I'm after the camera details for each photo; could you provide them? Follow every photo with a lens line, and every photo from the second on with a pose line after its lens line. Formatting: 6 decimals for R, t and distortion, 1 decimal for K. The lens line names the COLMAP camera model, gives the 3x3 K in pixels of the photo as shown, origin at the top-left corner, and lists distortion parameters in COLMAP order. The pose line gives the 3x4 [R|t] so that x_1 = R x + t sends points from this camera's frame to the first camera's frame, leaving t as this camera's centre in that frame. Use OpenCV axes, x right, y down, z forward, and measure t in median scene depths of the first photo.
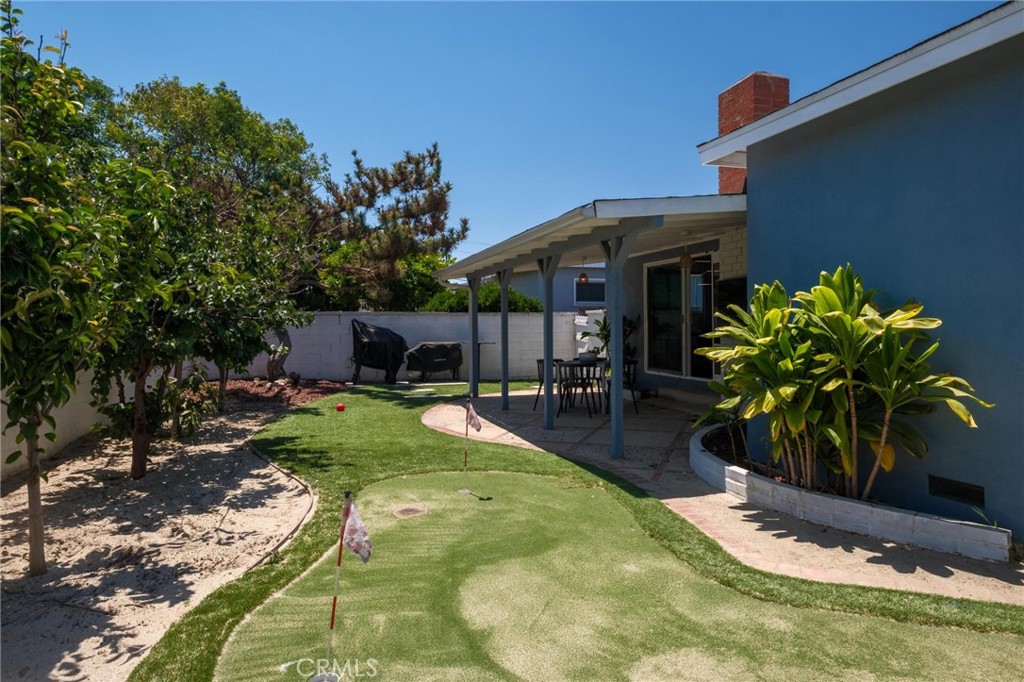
lens RADIAL K [[619.1, 0, 512.0], [0, 619.1, 341.0], [0, 0, 1]] dist [-0.001537, -0.000891]
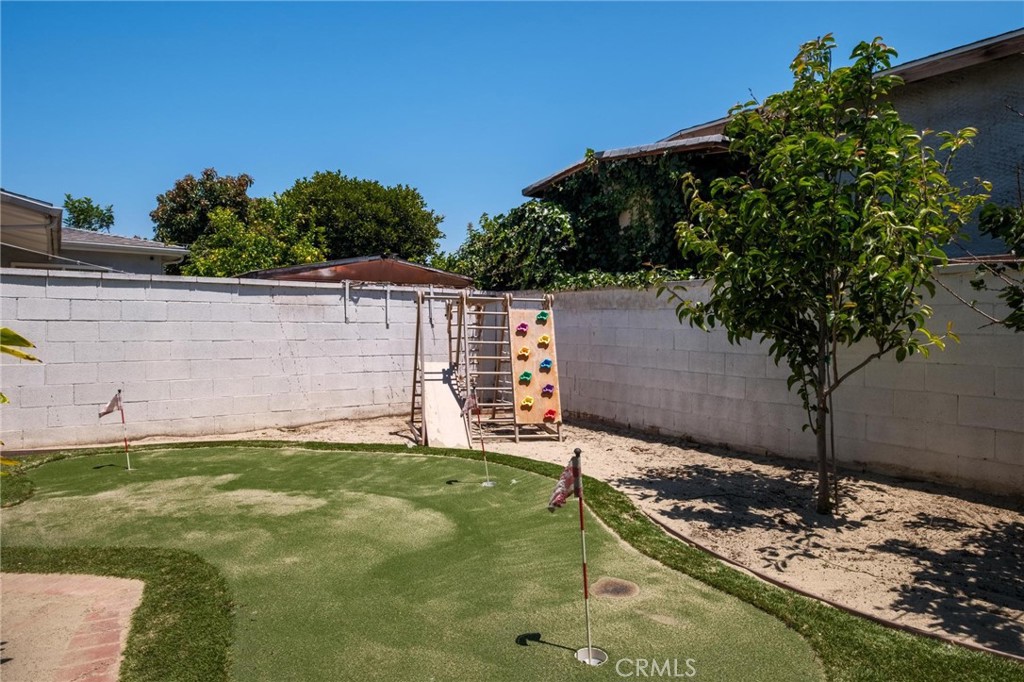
lens RADIAL K [[619.1, 0, 512.0], [0, 619.1, 341.0], [0, 0, 1]] dist [-0.001537, -0.000891]
pose [[-0.950952, 0.010637, -0.309156, 0.159779], [-0.006530, 0.998496, 0.054441, -0.012419], [0.309270, 0.053789, -0.949452, 1.954083]]
